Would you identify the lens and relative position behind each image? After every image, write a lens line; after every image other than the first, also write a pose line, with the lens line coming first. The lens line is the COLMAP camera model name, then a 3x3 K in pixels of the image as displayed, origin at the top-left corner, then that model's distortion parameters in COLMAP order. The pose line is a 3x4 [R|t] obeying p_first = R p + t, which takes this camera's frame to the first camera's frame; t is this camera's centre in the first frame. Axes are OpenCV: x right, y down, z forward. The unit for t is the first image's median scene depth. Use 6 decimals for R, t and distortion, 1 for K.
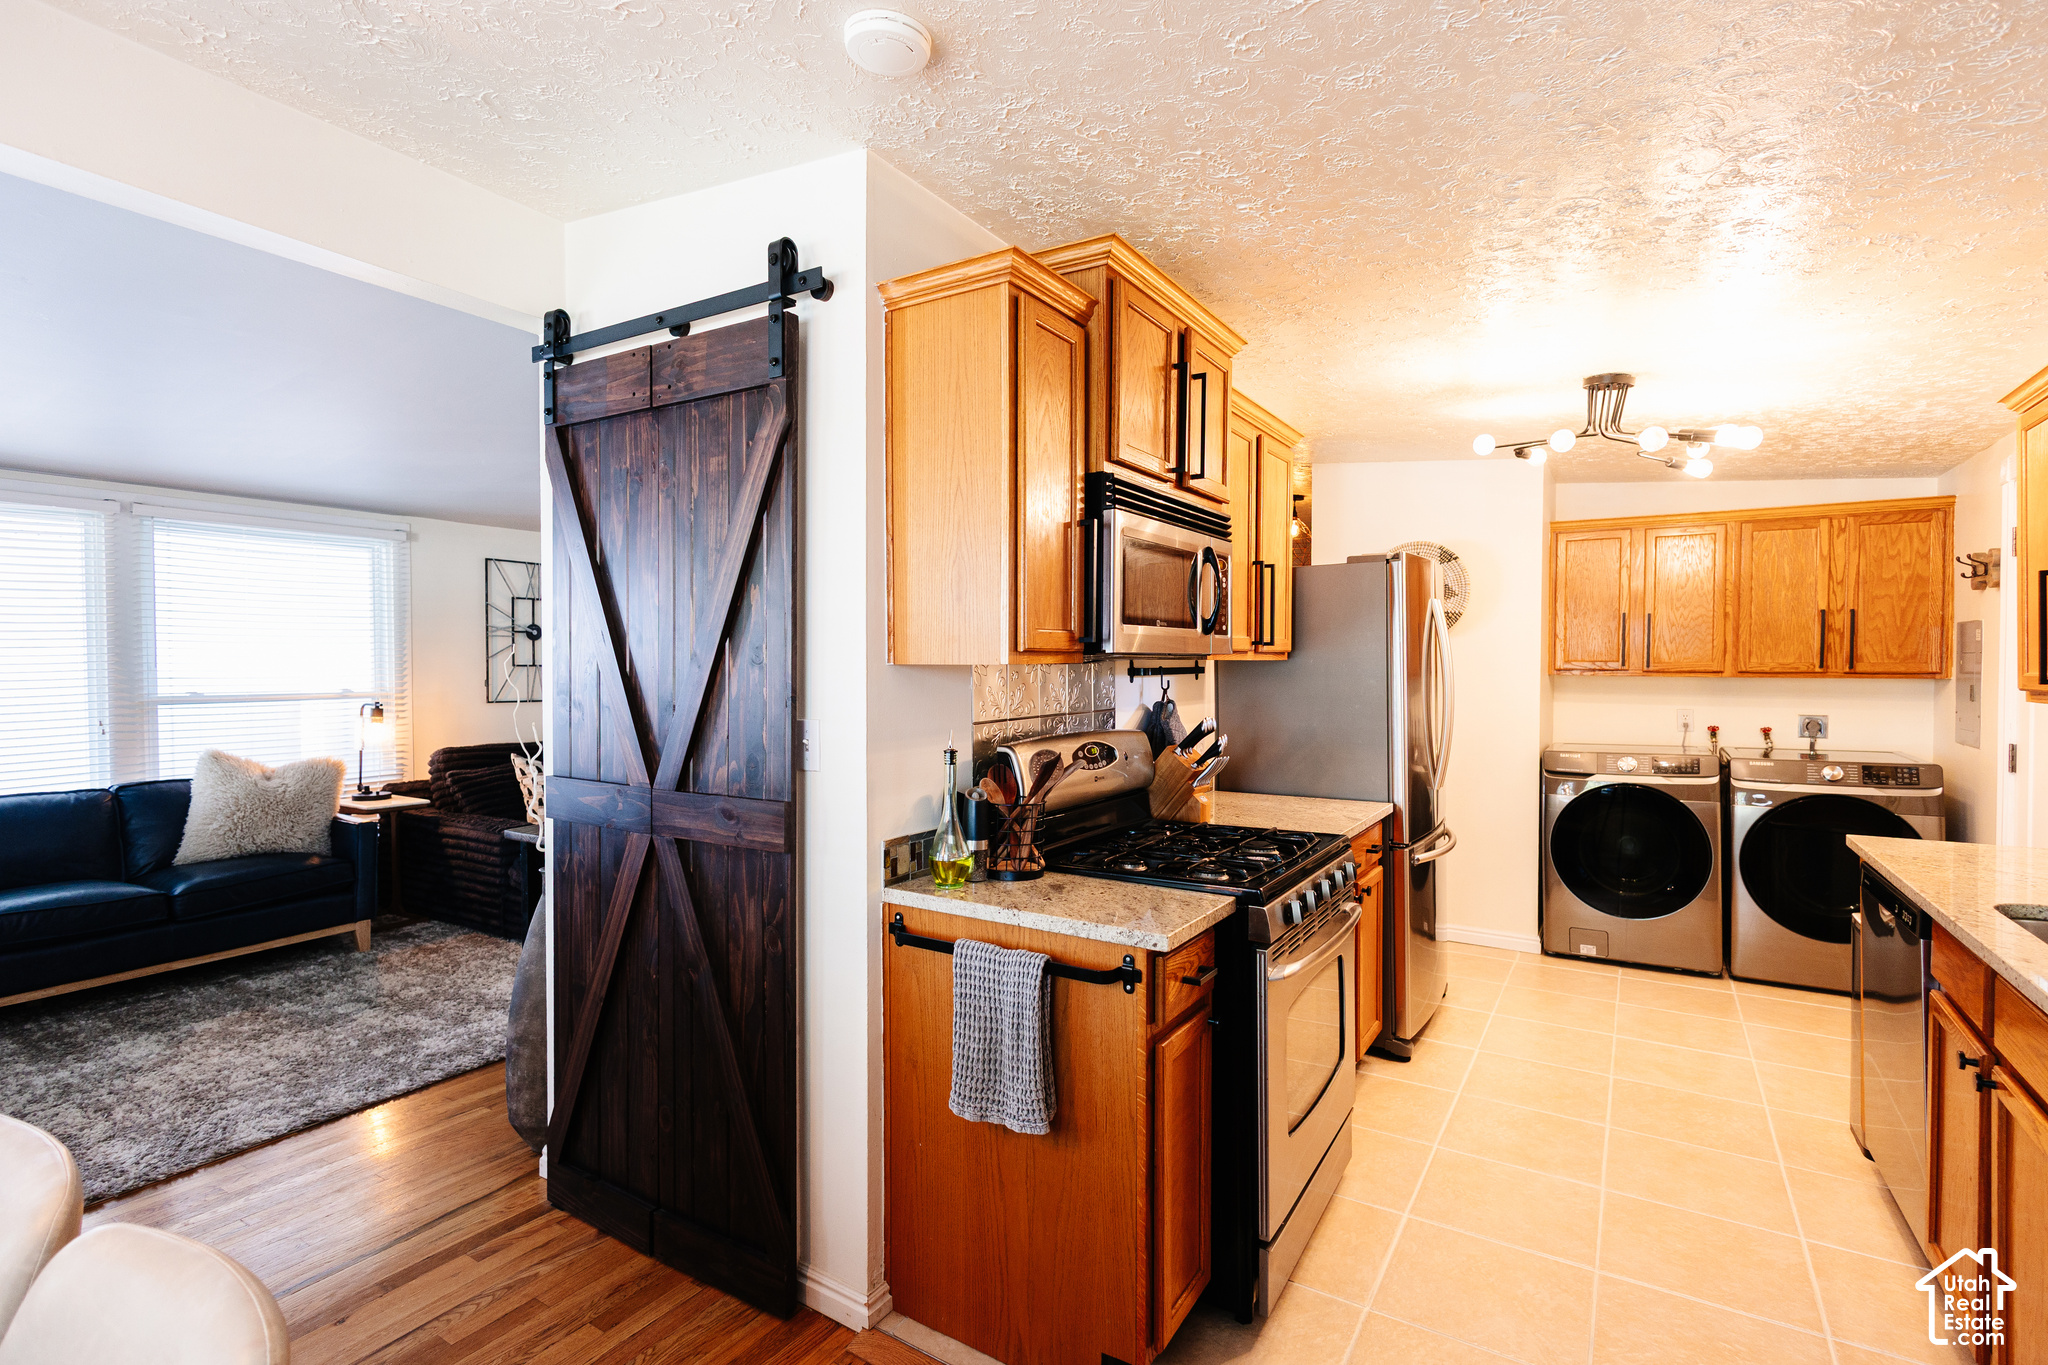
lens RADIAL K [[951.9, 0, 1031.6], [0, 951.9, 681.0], [0, 0, 1]] dist [0.009665, -0.001647]
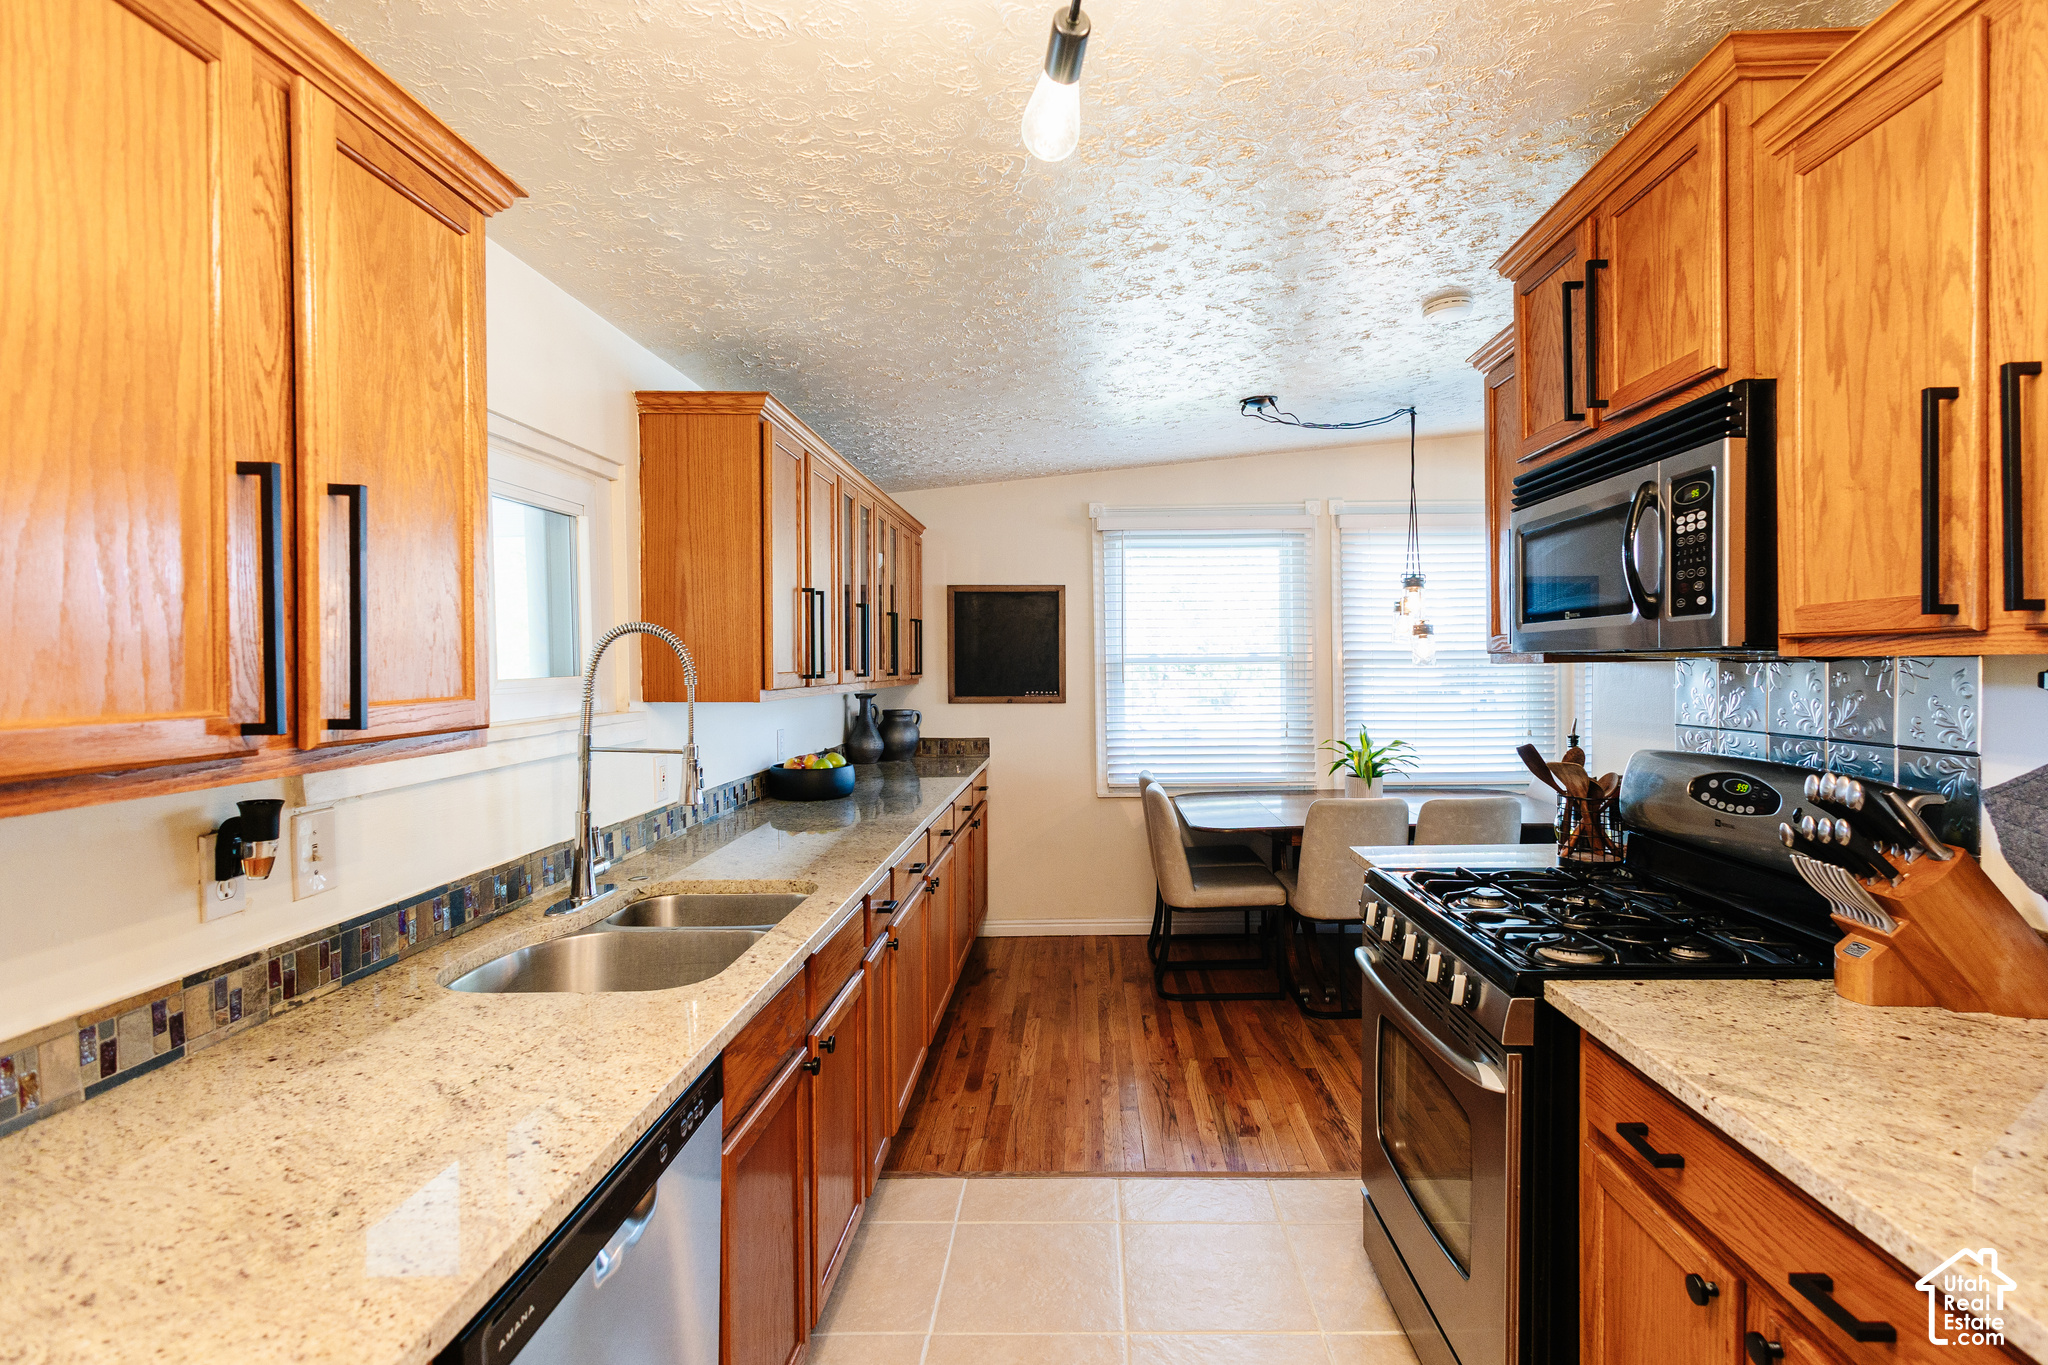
lens RADIAL K [[985.3, 0, 1089.8], [0, 985.3, 675.6], [0, 0, 1]] dist [-0.000148, 0.000014]
pose [[-0.845849, 0.014823, -0.533216, 0.852421], [0.000220, 0.999623, 0.027439, -0.028779], [0.533422, 0.023092, -0.845534, 1.351991]]
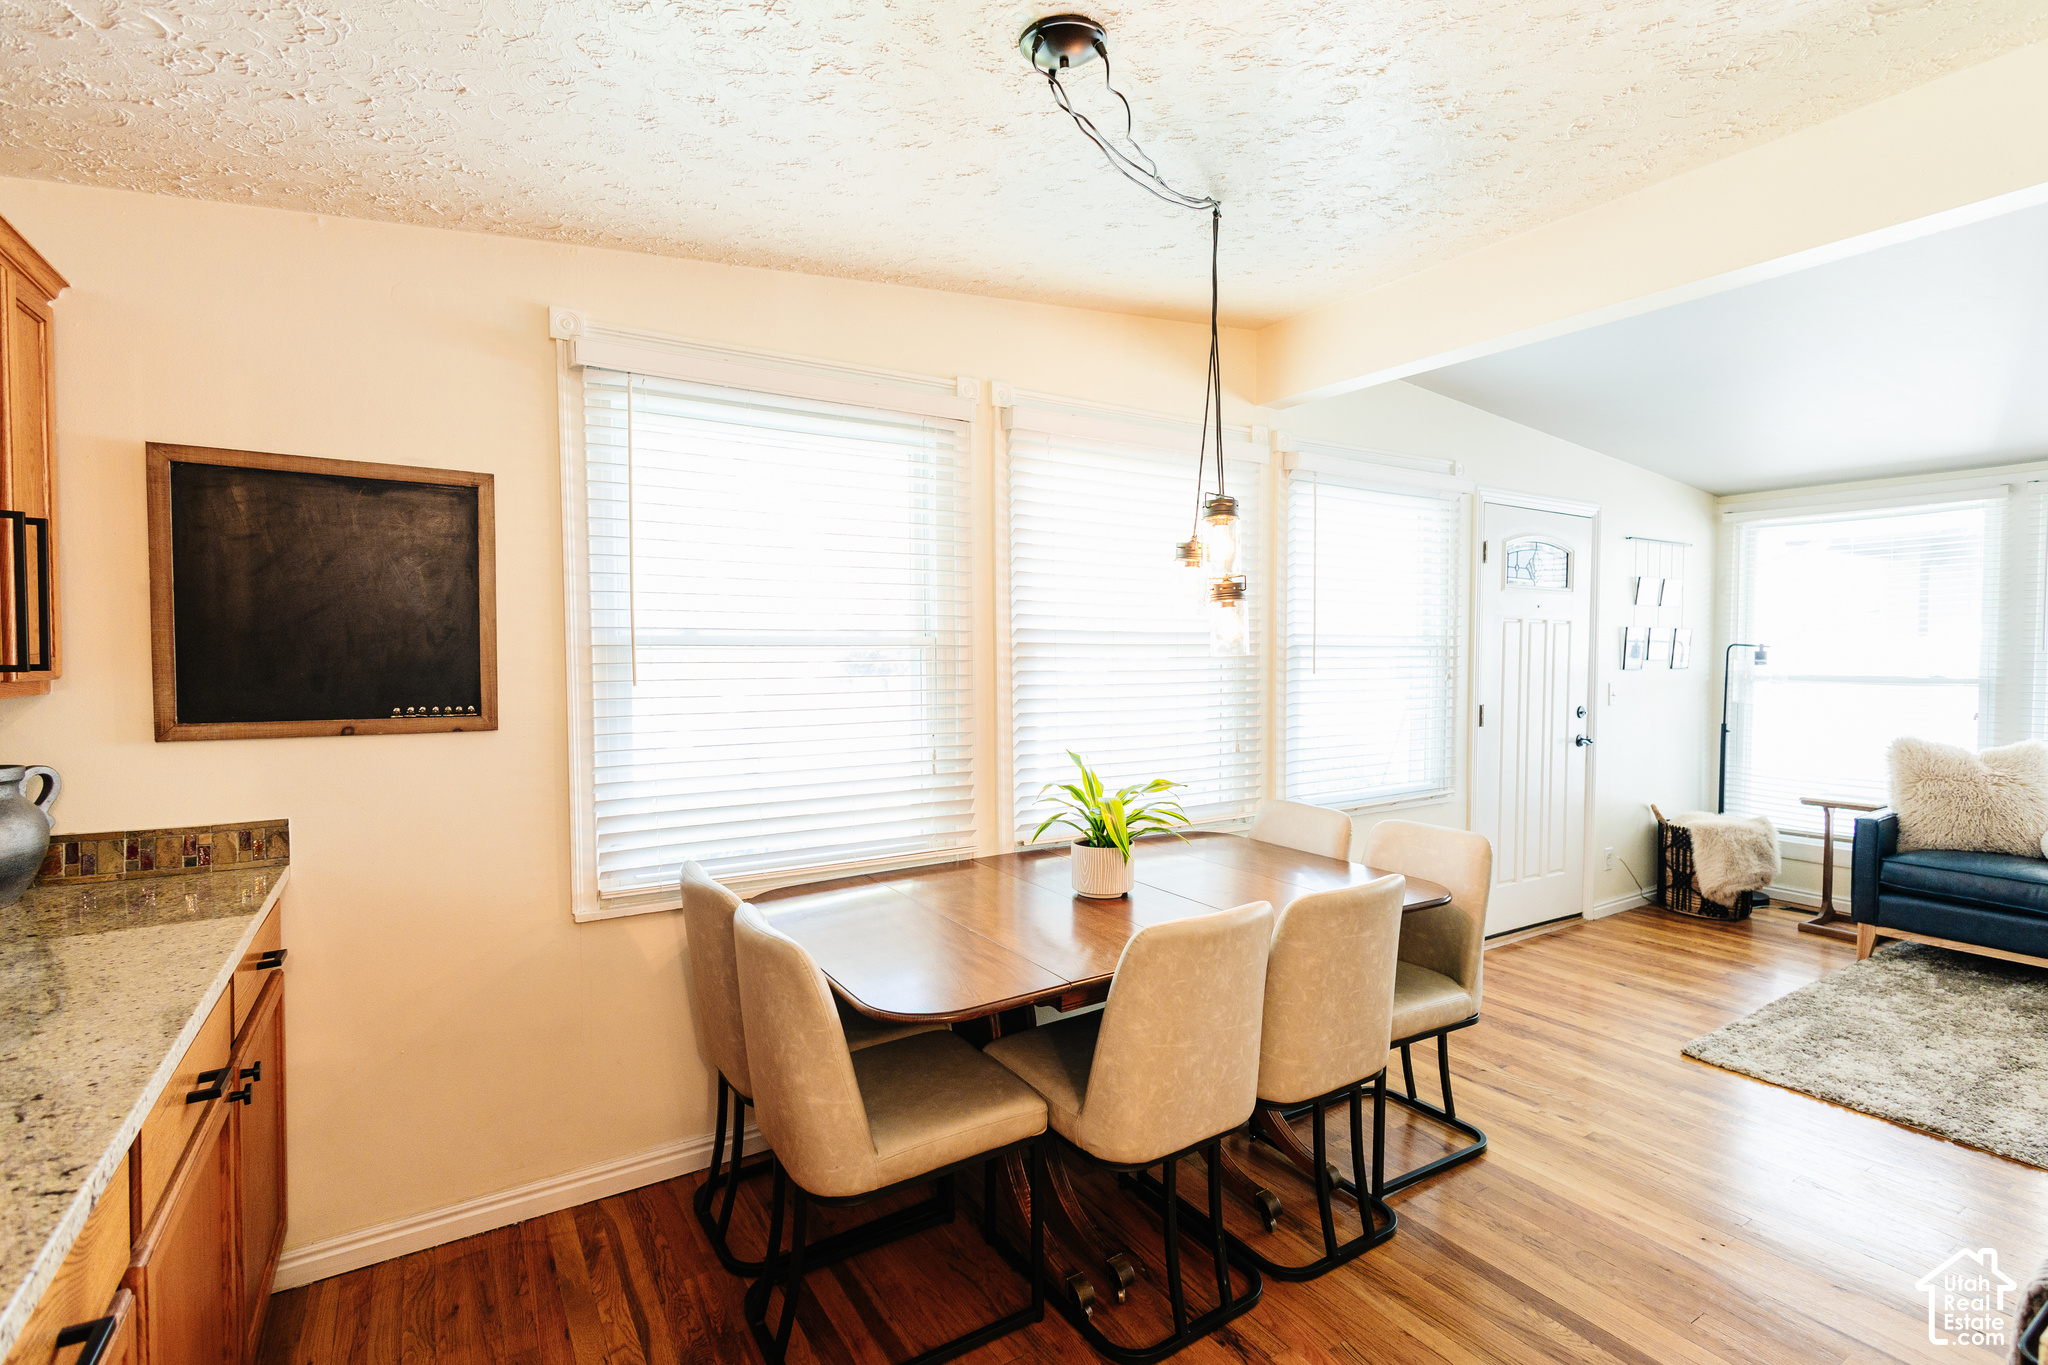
lens RADIAL K [[951.9, 0, 1036.5], [0, 951.9, 680.2], [0, 0, 1]] dist [0.009665, -0.001647]
pose [[-0.428048, 0.030527, -0.903240, 0.433880], [-0.013721, 0.999095, 0.040269, -0.009150], [0.903652, 0.029631, -0.427241, 0.502269]]
